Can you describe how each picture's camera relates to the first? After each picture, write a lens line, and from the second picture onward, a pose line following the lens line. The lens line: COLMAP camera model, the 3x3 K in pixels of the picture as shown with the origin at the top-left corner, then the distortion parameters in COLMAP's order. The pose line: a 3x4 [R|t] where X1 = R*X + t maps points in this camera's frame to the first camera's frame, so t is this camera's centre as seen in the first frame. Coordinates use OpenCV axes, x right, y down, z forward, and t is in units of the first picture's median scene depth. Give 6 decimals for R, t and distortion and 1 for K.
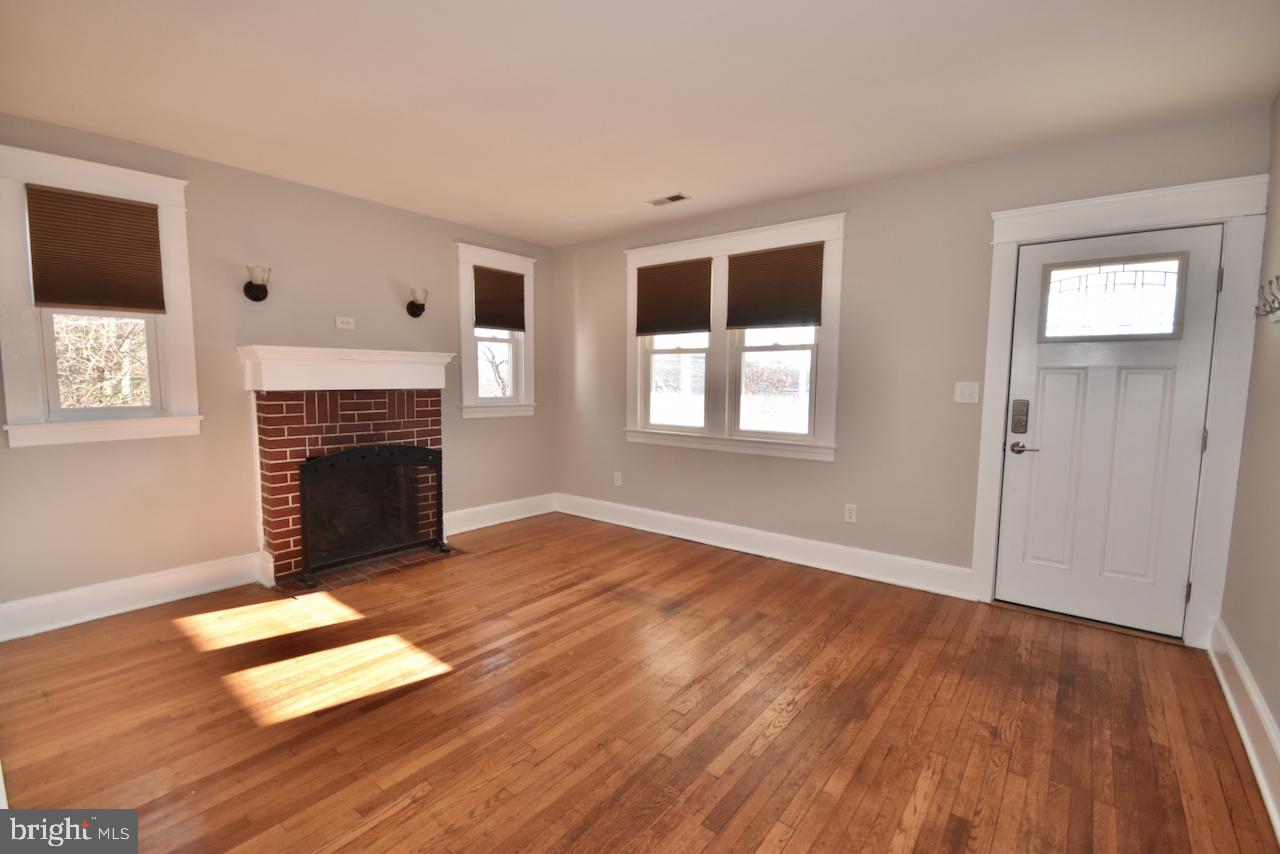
lens RADIAL K [[562.5, 0, 641.4], [0, 562.5, 428.0], [0, 0, 1]] dist [-0.001377, -0.005997]
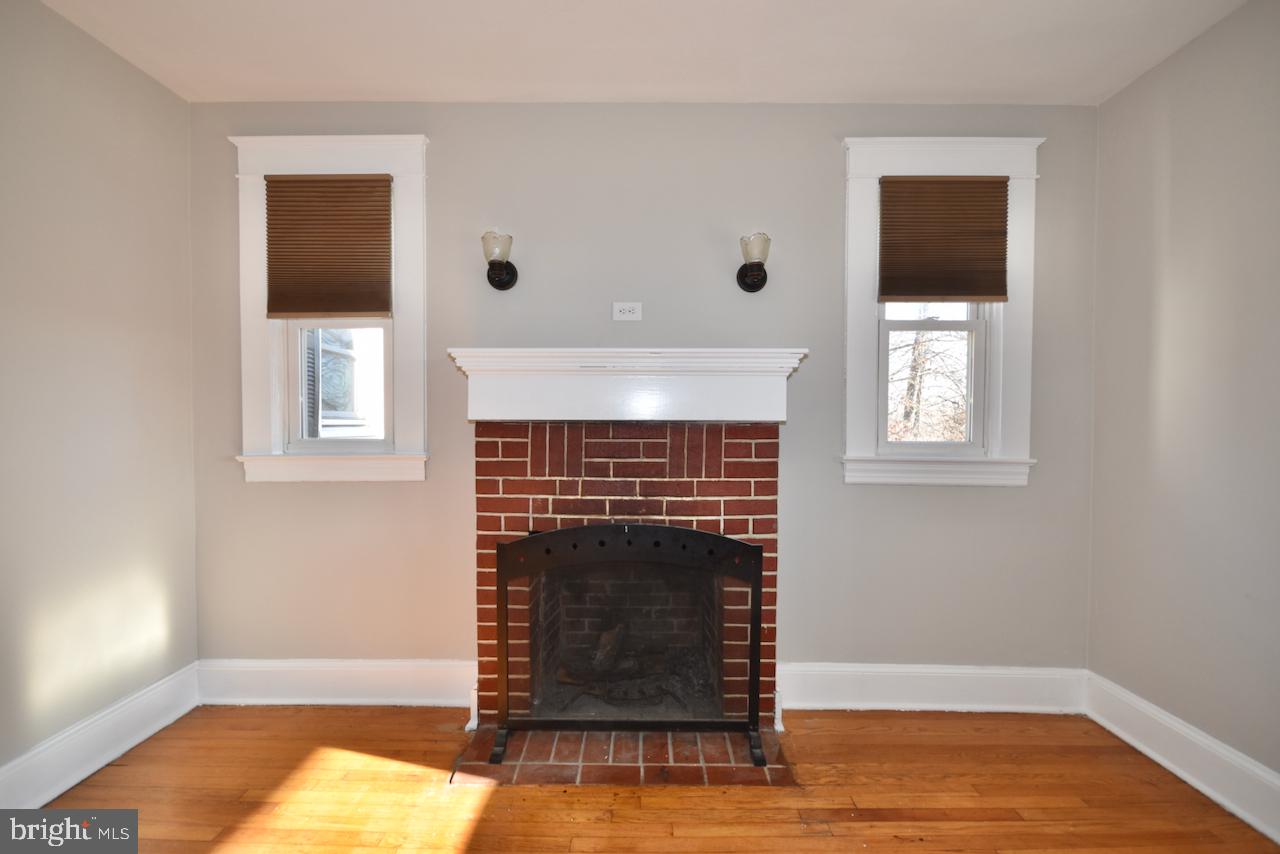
lens RADIAL K [[562.5, 0, 641.2], [0, 562.5, 437.2], [0, 0, 1]] dist [-0.001377, -0.005997]
pose [[0.616881, 0.014530, -0.786922, -0.040472], [-0.069159, 0.996963, -0.035806, -0.031790], [0.784012, 0.076511, 0.616012, 0.644803]]
